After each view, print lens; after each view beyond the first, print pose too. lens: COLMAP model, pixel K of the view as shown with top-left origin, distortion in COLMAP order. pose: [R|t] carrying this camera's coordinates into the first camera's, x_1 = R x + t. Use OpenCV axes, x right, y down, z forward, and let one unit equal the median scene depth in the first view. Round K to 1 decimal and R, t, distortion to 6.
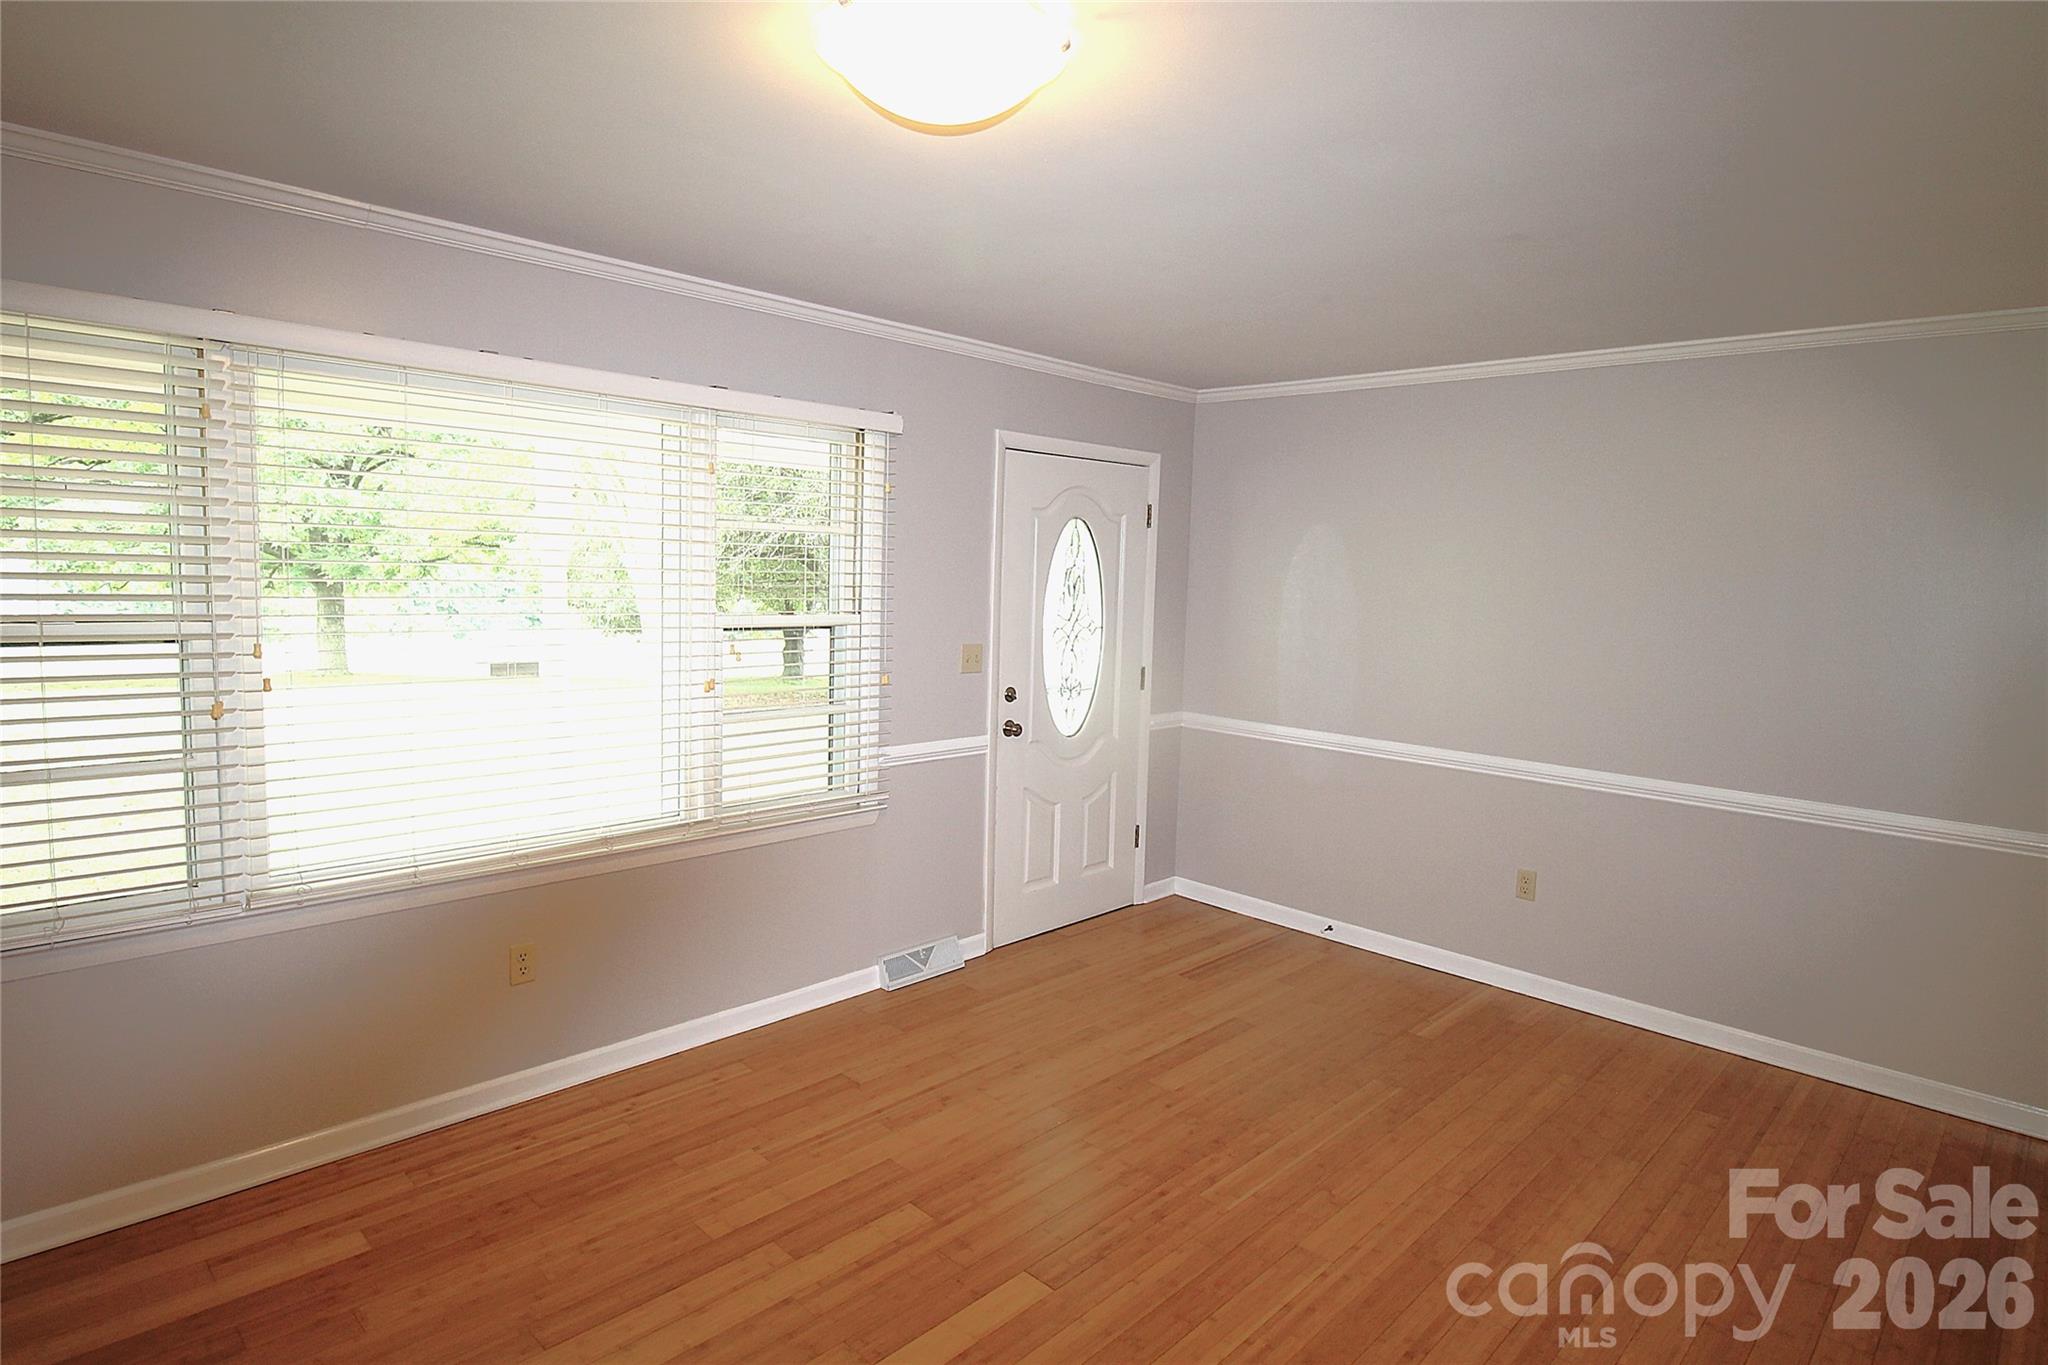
lens RADIAL K [[1118.3, 0, 1031.9], [0, 1118.3, 666.2], [0, 0, 1]] dist [-0.006072, -0.002637]
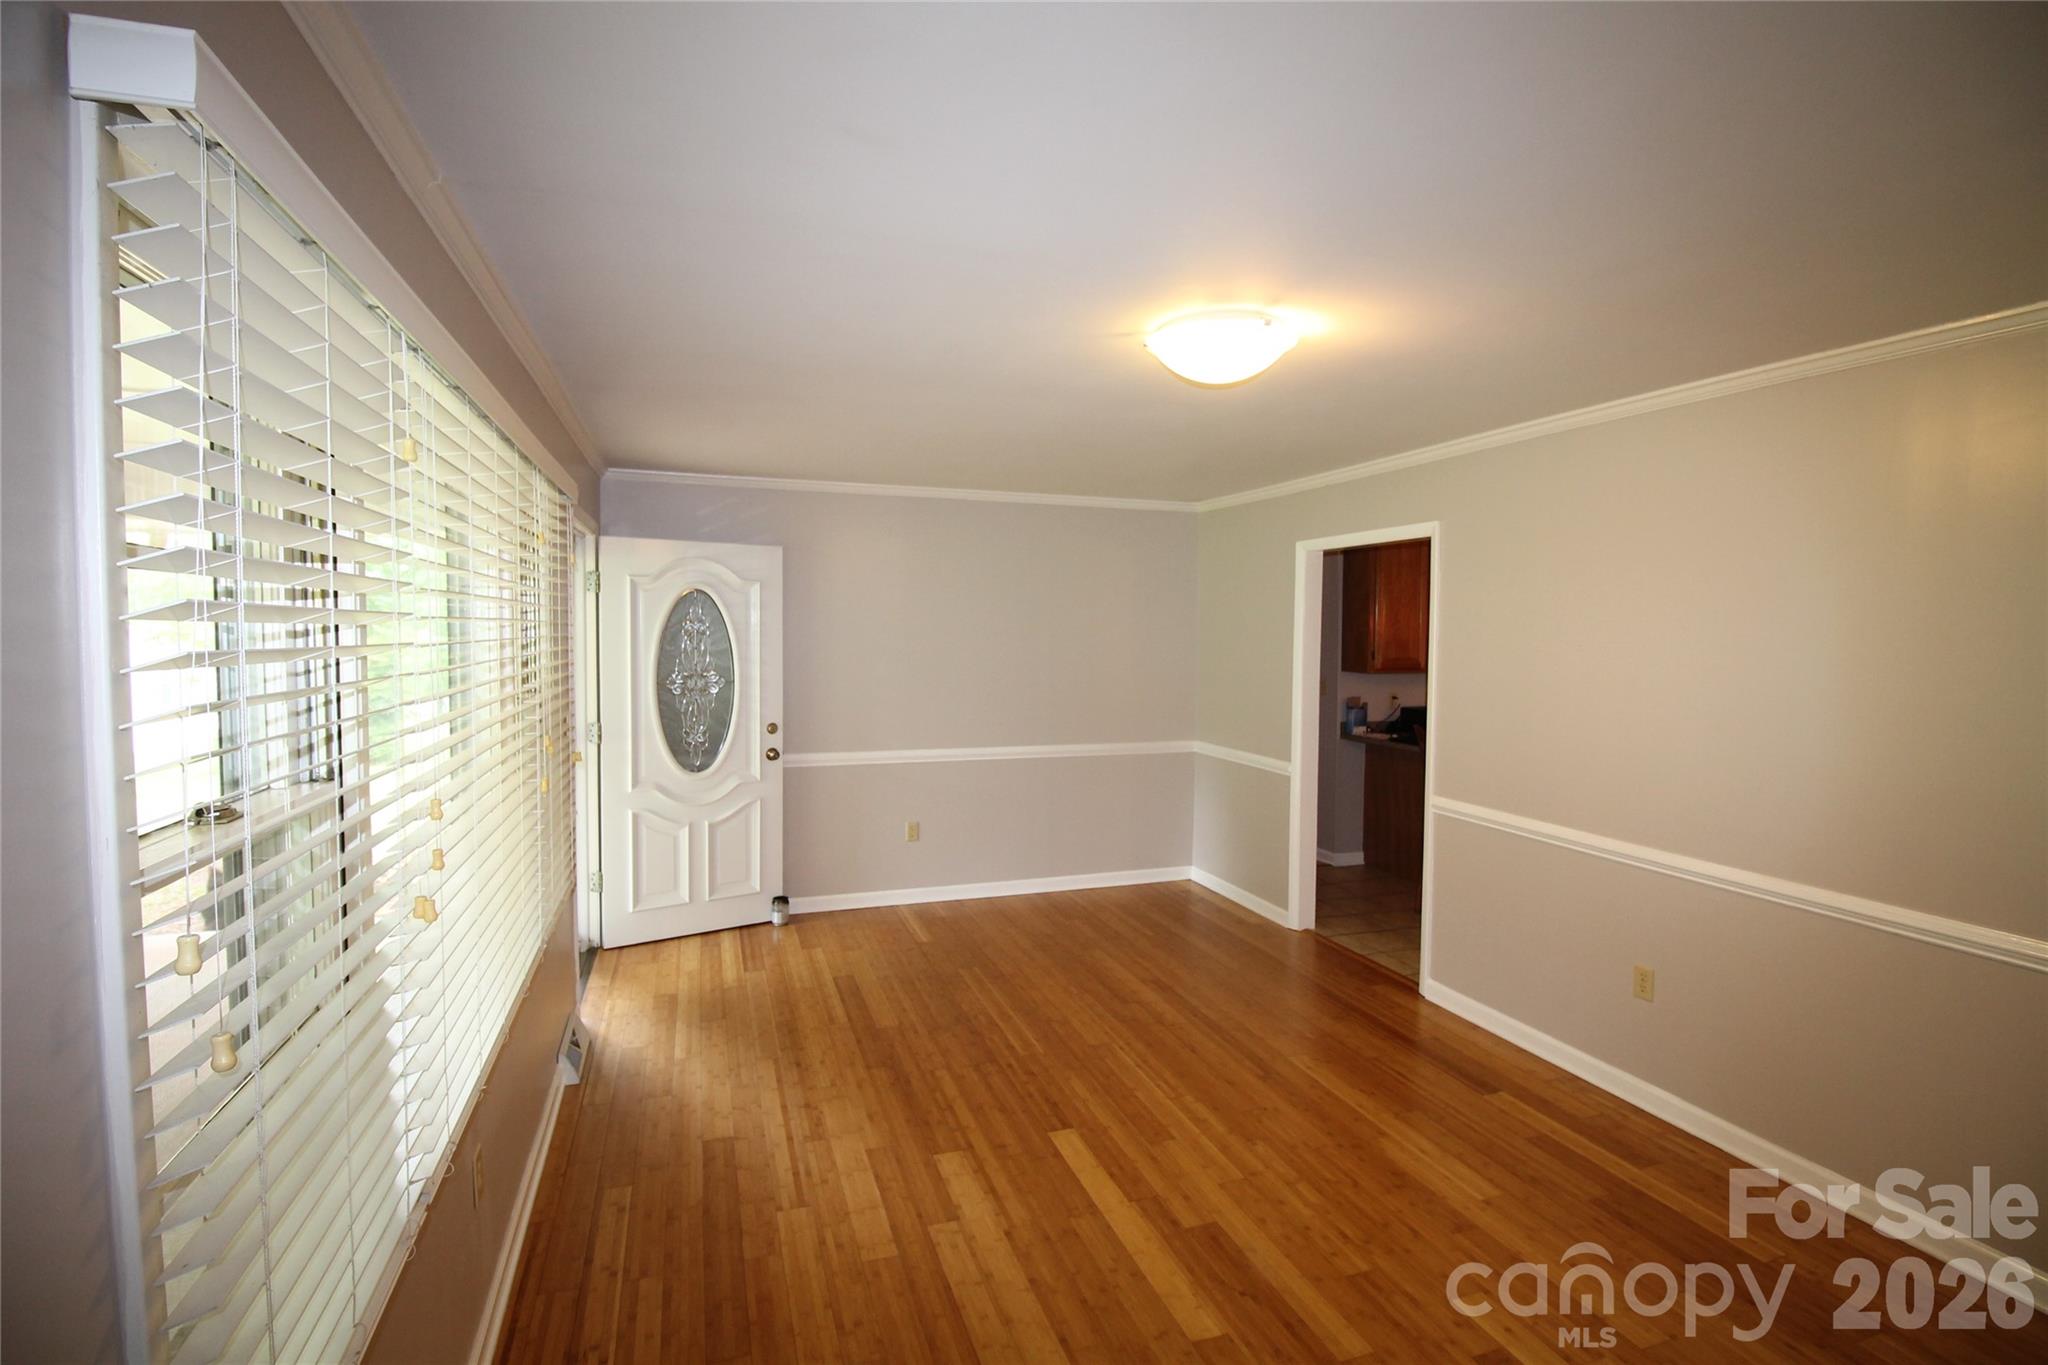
lens RADIAL K [[961.7, 0, 1026.2], [0, 961.7, 666.5], [0, 0, 1]] dist [-0.004471, -0.008521]
pose [[0.449441, -0.065071, 0.890937, -0.943443], [0.087030, 0.995789, 0.028826, -0.076249], [-0.889061, 0.064582, 0.453211, 0.380994]]
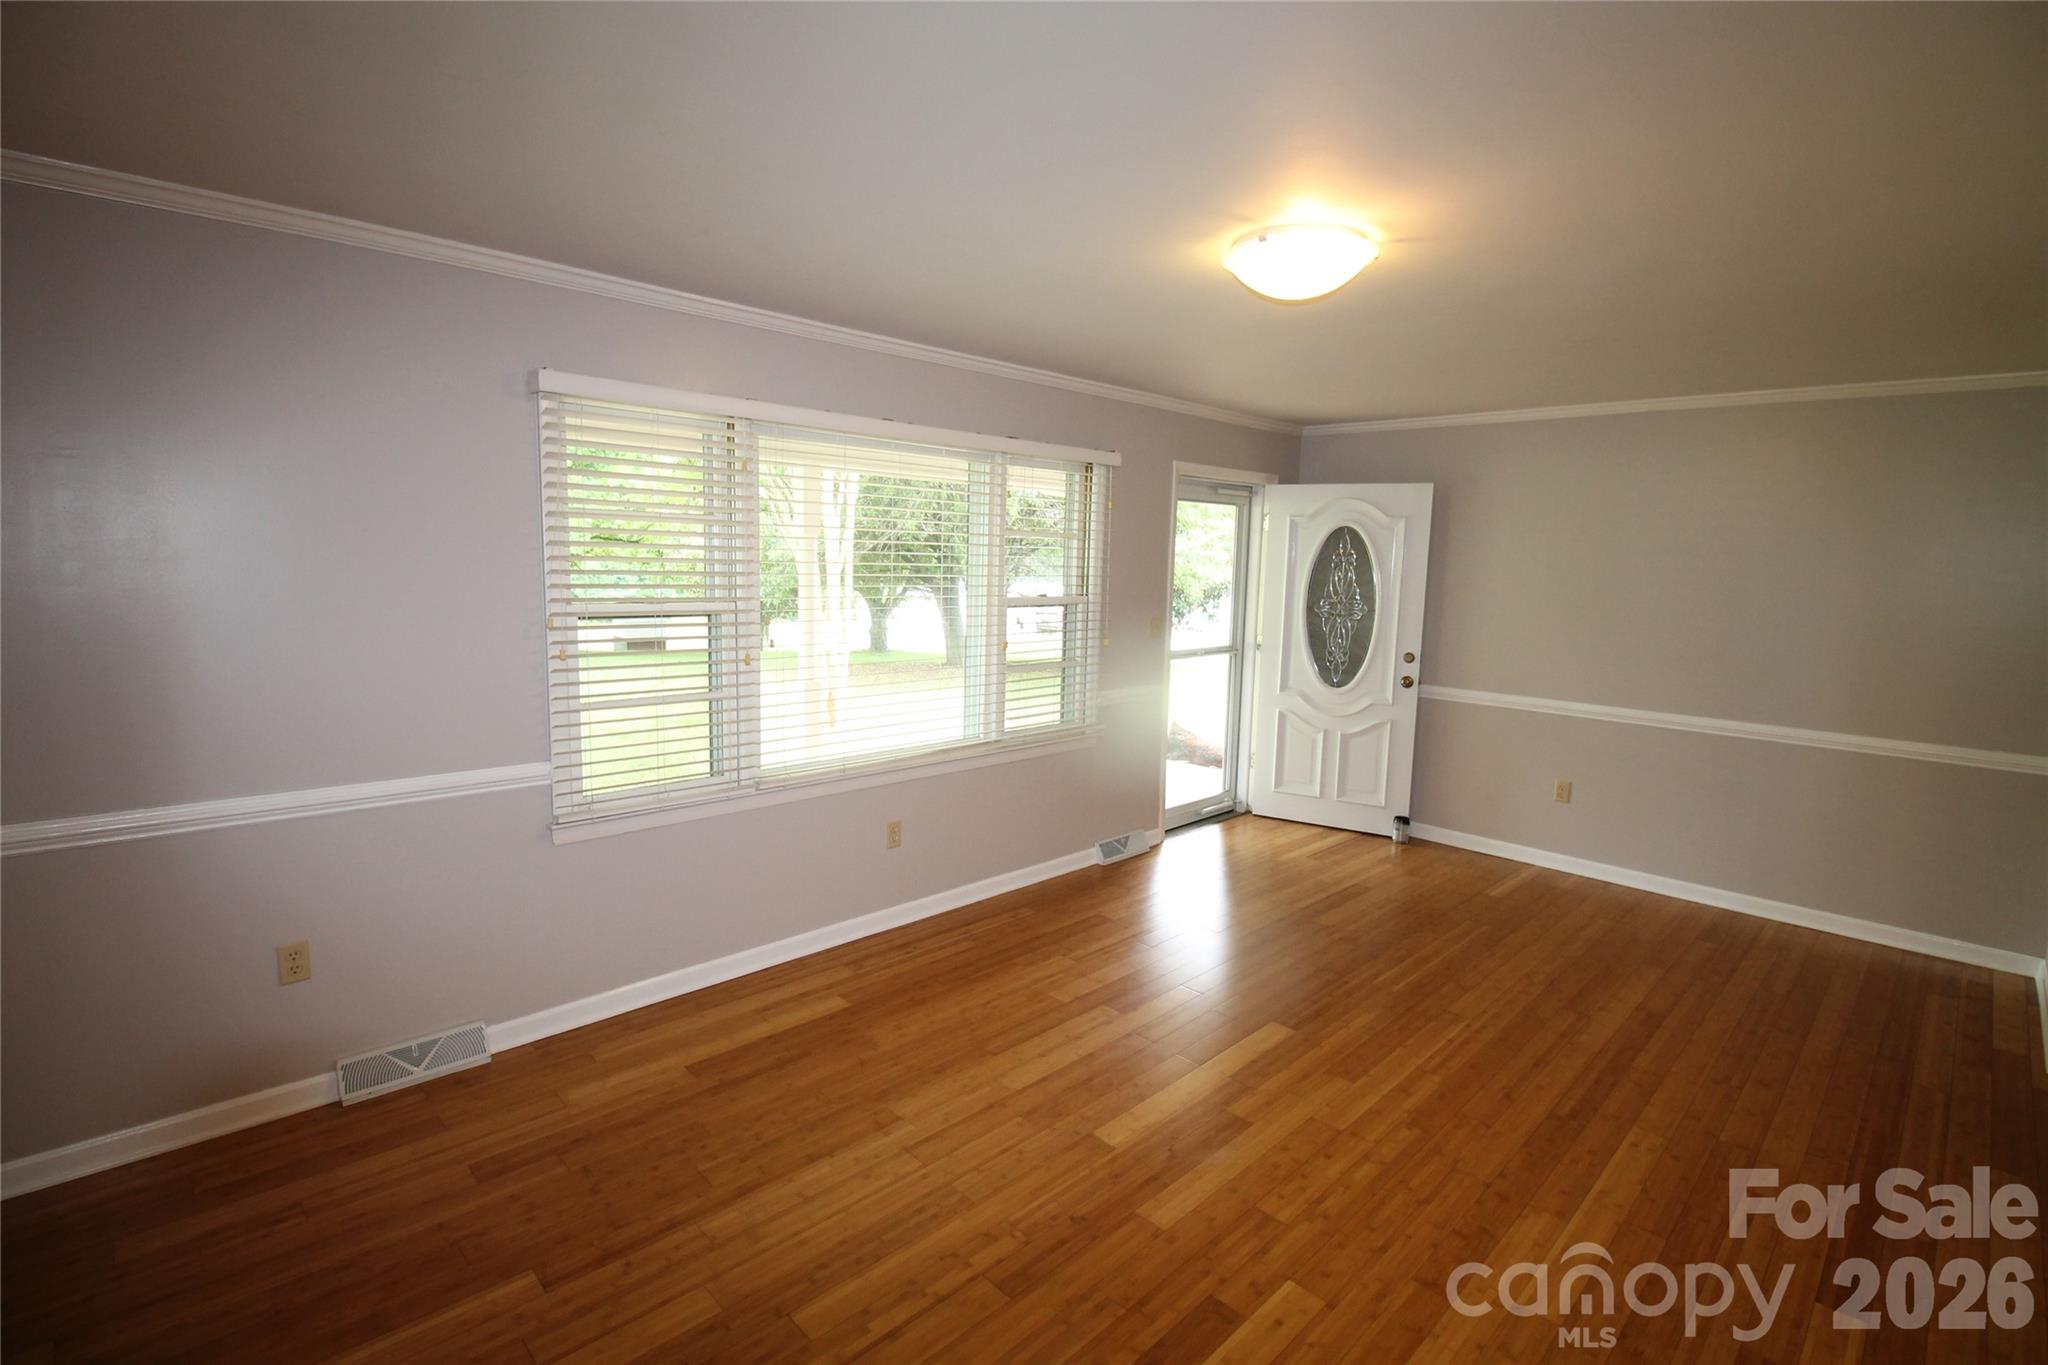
lens RADIAL K [[961.7, 0, 1026.2], [0, 961.7, 666.5], [0, 0, 1]] dist [-0.004471, -0.008521]
pose [[0.999687, -0.002878, -0.024842, -0.276332], [0.003496, 0.999684, 0.024894, 0.015553], [0.024763, -0.024973, 0.999381, -0.284402]]
